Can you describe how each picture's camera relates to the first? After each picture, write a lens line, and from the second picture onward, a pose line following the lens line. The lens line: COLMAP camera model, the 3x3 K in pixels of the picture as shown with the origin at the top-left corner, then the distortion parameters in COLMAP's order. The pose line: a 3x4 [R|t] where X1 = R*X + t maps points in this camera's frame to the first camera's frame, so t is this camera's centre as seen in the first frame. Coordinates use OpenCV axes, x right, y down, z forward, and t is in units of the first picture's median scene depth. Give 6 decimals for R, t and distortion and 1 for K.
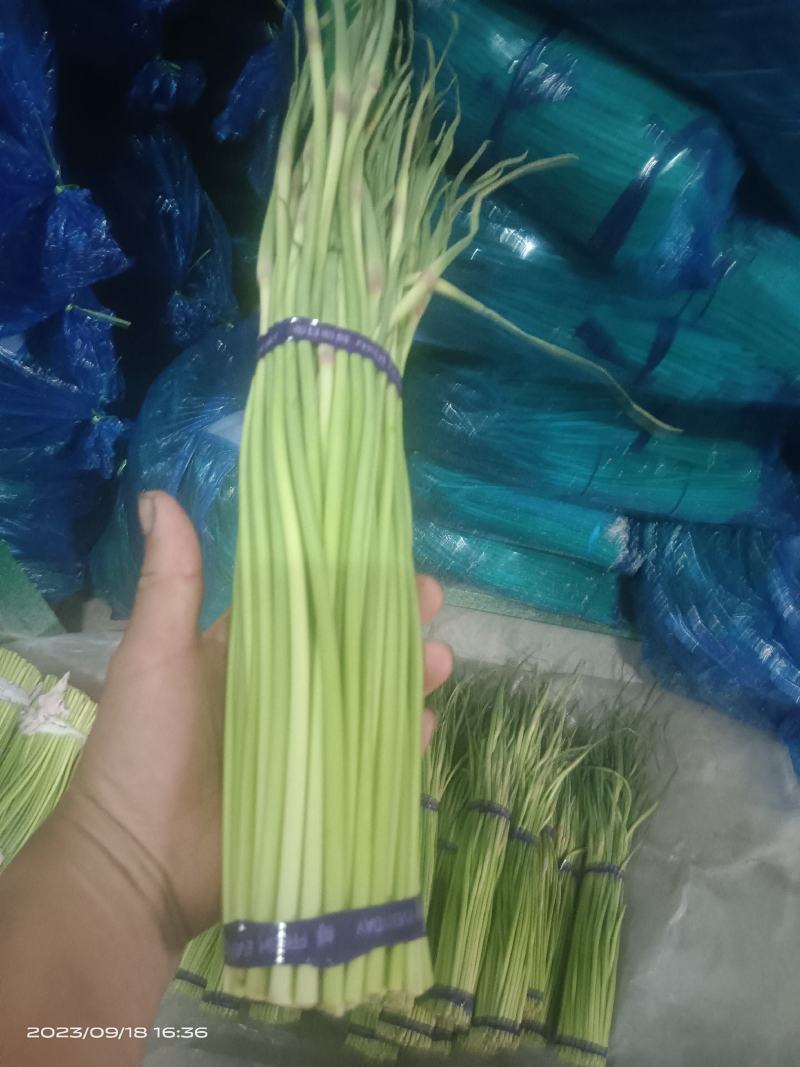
lens RADIAL K [[853.8, 0, 400.0], [0, 853.8, 533.5], [0, 0, 1]] dist [0.150554, -0.258977]
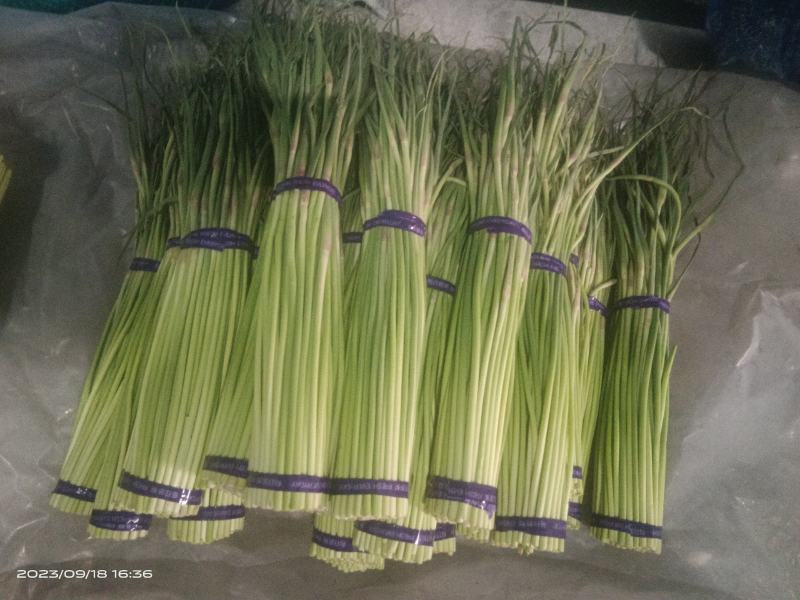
lens RADIAL K [[640.2, 0, 400.0], [0, 640.2, 300.0], [0, 0, 1]] dist [0.150554, -0.258977]
pose [[0.994825, -0.069186, 0.074413, -0.013857], [0.043133, 0.950656, 0.307234, 0.207240], [-0.091997, -0.302434, 0.948720, 0.503395]]
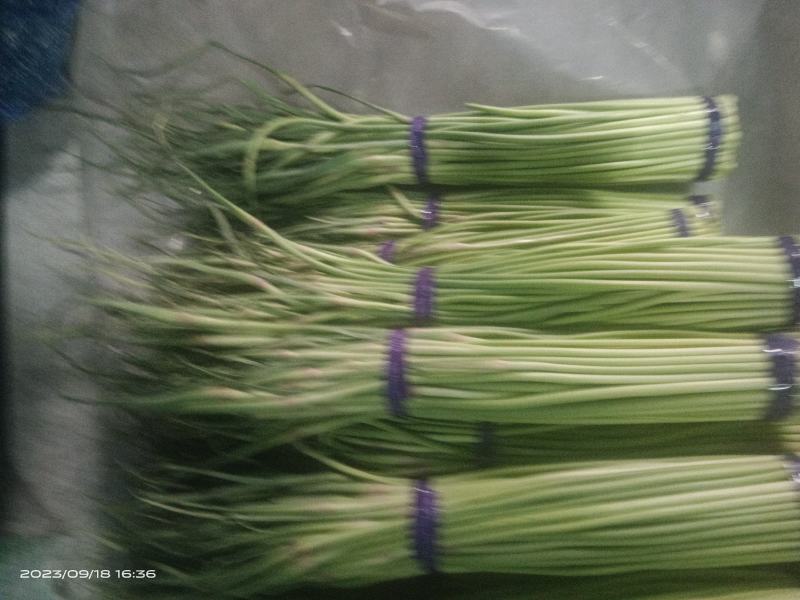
lens RADIAL K [[640.2, 0, 400.0], [0, 640.2, 300.0], [0, 0, 1]] dist [0.150554, -0.258977]
pose [[-0.259593, -0.963914, 0.059011, 0.117504], [0.859843, -0.202883, 0.468517, 0.158495], [-0.439638, 0.172364, 0.881481, 0.656132]]
